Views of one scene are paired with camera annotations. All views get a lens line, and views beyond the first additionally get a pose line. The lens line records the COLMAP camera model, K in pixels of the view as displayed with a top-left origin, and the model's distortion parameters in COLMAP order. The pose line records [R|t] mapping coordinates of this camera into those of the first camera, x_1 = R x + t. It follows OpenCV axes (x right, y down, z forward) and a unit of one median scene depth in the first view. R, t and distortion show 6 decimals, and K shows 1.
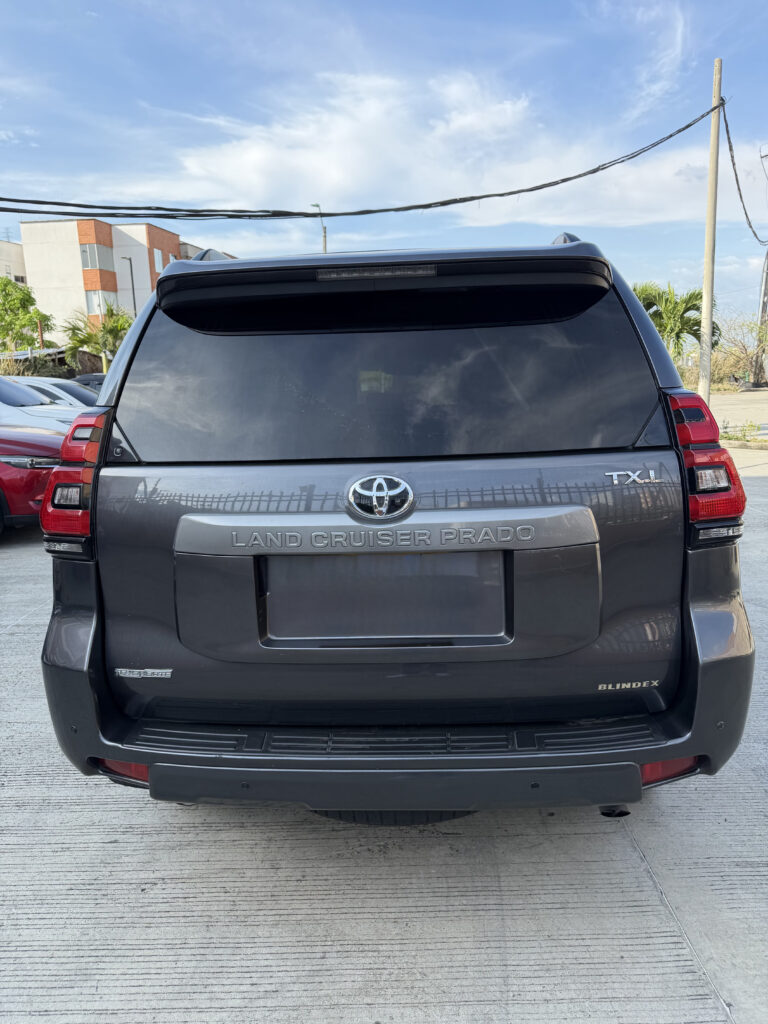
lens RADIAL K [[723.3, 0, 387.1], [0, 723.3, 516.2], [0, 0, 1]] dist [-0.002774, -0.003021]
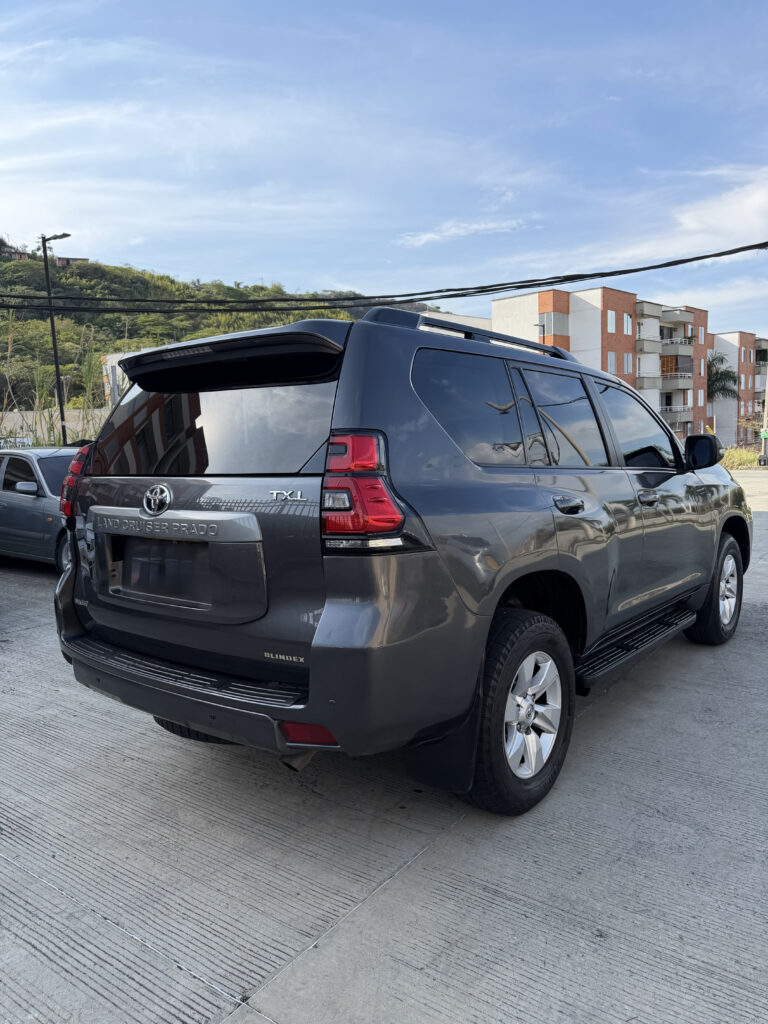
lens RADIAL K [[727.1, 0, 384.7], [0, 727.1, 511.8], [0, 0, 1]] dist [0.003458, -0.008390]
pose [[0.809929, 0.058056, -0.583647, 1.072808], [-0.106113, 0.993172, -0.048462, 0.018417], [0.576849, 0.101183, 0.810560, 0.028834]]
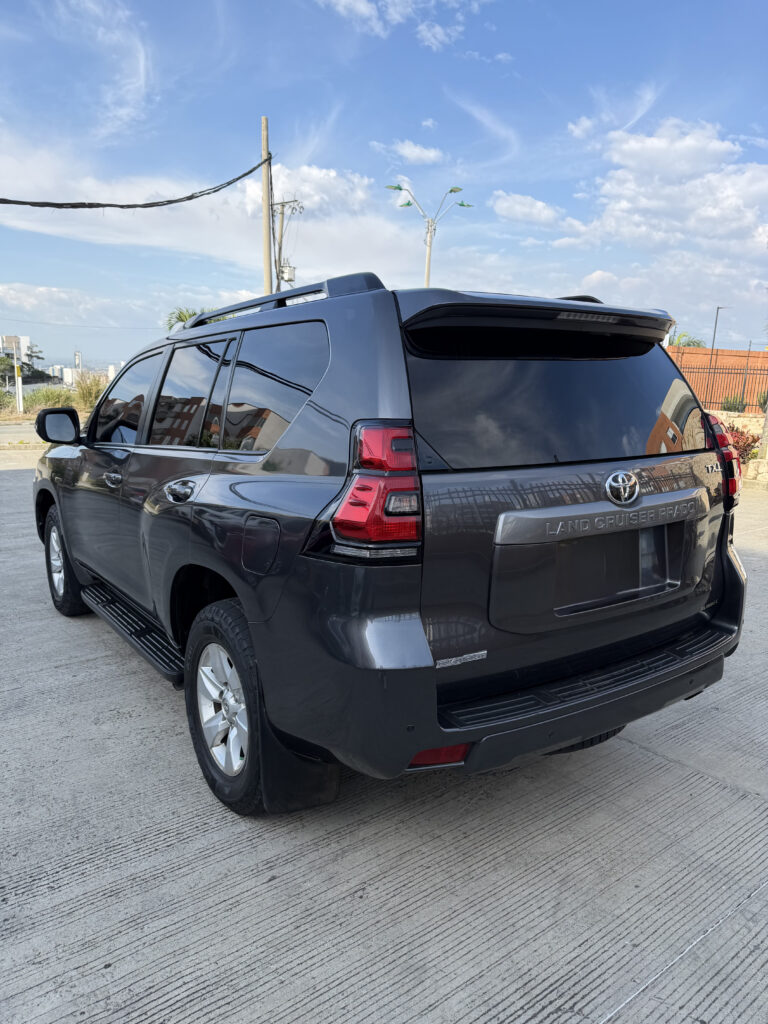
lens RADIAL K [[723.3, 0, 387.1], [0, 723.3, 516.2], [0, 0, 1]] dist [-0.002774, -0.003021]
pose [[0.788338, -0.067800, 0.611496, -0.987775], [0.083185, 0.996529, 0.003249, -0.012551], [-0.609593, 0.048306, 0.791241, 0.174201]]
